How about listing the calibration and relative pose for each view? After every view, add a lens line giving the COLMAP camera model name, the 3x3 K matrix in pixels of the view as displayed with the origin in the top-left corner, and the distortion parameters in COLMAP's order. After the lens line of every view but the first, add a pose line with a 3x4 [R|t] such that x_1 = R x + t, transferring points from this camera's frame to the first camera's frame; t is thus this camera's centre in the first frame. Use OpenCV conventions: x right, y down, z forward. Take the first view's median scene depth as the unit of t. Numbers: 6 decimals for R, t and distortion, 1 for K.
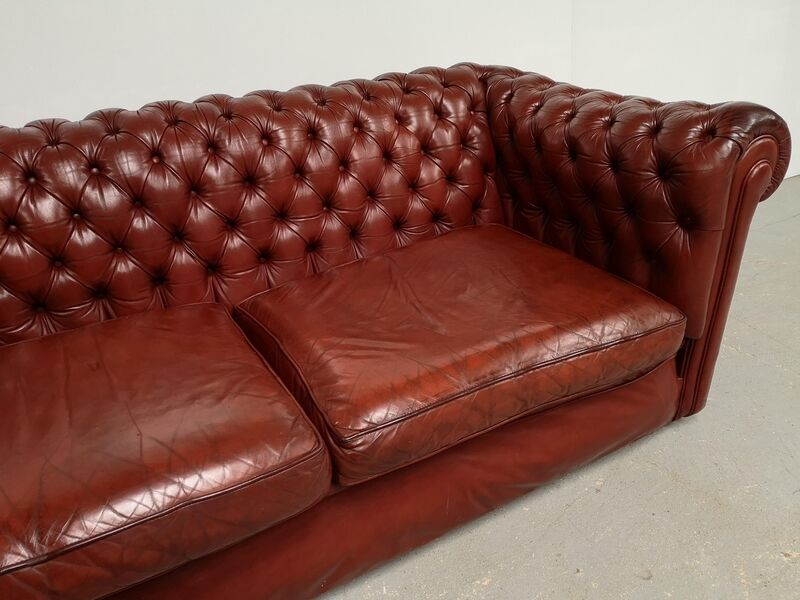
lens RADIAL K [[640.8, 0, 403.7], [0, 640.8, 301.4], [0, 0, 1]] dist [0.024956, -0.054981]
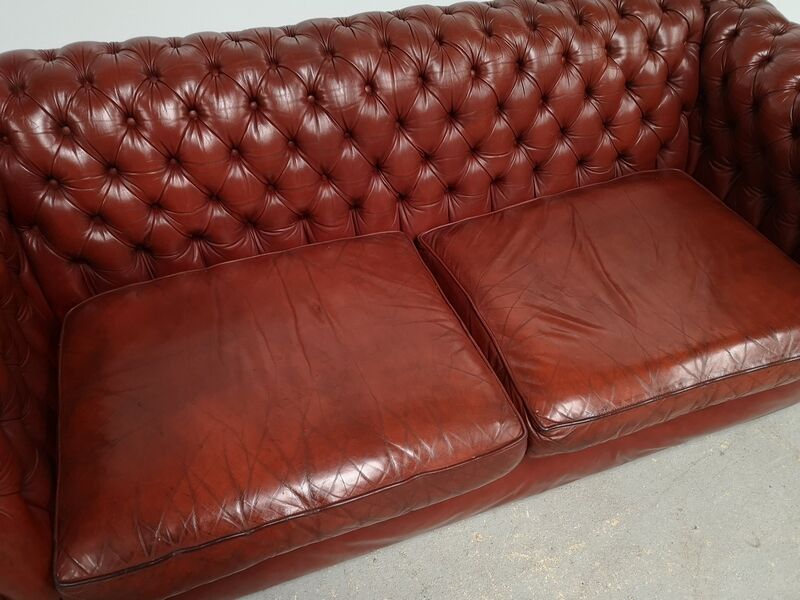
lens RADIAL K [[640.8, 0, 398.1], [0, 640.8, 307.2], [0, 0, 1]] dist [0.024956, -0.054981]
pose [[0.984570, 0.162121, -0.065874, -0.210564], [-0.132849, 0.937493, 0.321650, -0.218531], [0.113903, -0.307936, 0.944564, -0.025491]]
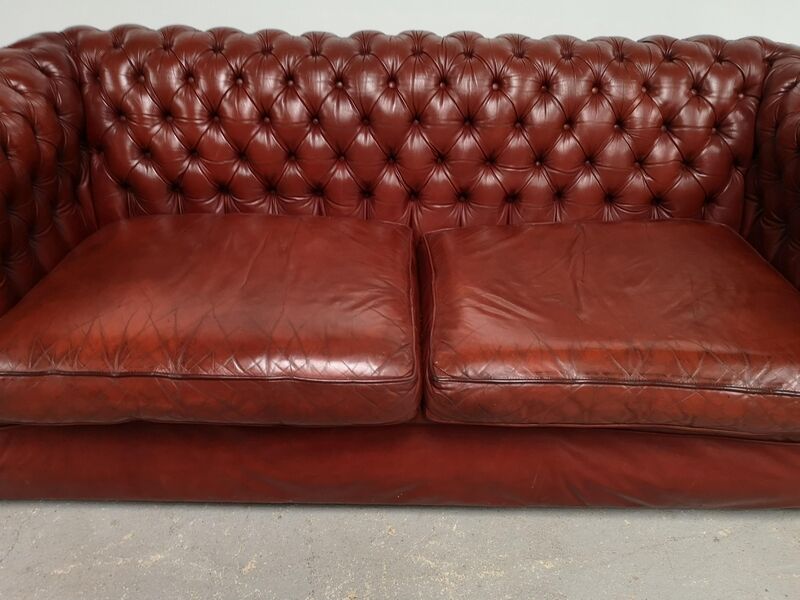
lens RADIAL K [[640.8, 0, 391.1], [0, 640.8, 302.1], [0, 0, 1]] dist [0.024956, -0.054981]
pose [[0.864416, 0.315543, -0.391430, 0.152396], [-0.275661, 0.948531, 0.155881, -0.037537], [0.420471, -0.026844, 0.906909, -0.004554]]
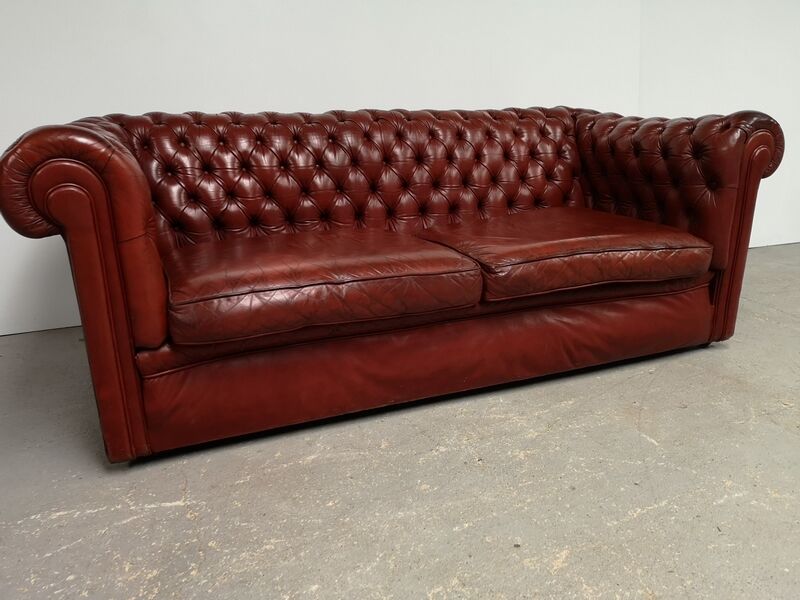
lens RADIAL K [[640.8, 0, 400.3], [0, 640.8, 303.7], [0, 0, 1]] dist [0.024956, -0.054981]
pose [[0.992172, 0.060845, -0.109053, -0.097361], [-0.079306, 0.981568, -0.173880, 0.428136], [0.096463, 0.181167, 0.978710, -0.454156]]
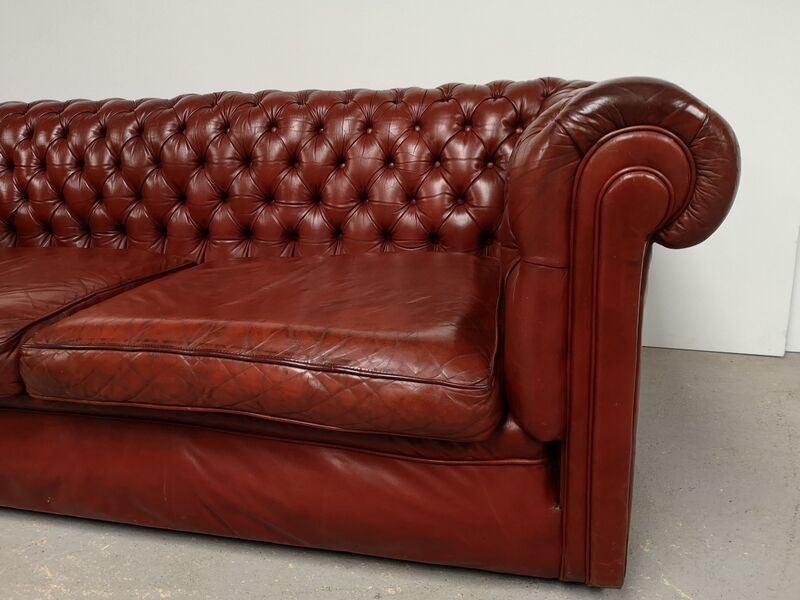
lens RADIAL K [[640.8, 0, 397.7], [0, 640.8, 300.0], [0, 0, 1]] dist [0.024956, -0.054981]
pose [[0.733548, 0.219595, -0.643183, 0.707762], [-0.309024, 0.950646, -0.027872, -0.013099], [0.605319, 0.219204, 0.765205, 0.375098]]
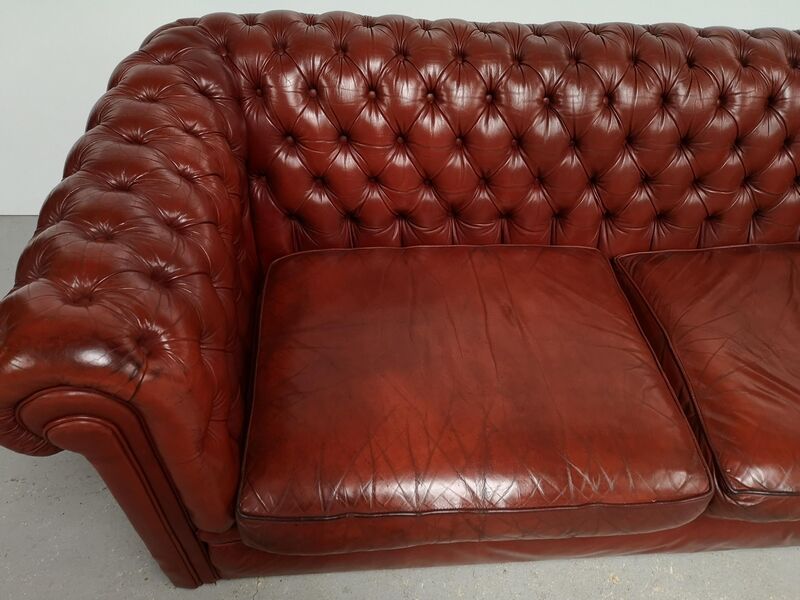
lens RADIAL K [[640.8, 0, 393.4], [0, 640.8, 307.0], [0, 0, 1]] dist [0.024956, -0.054981]
pose [[0.899239, 0.371177, -0.231511, -0.318291], [-0.274781, 0.891047, 0.361289, -0.195067], [0.340390, -0.261270, 0.903257, -0.047543]]
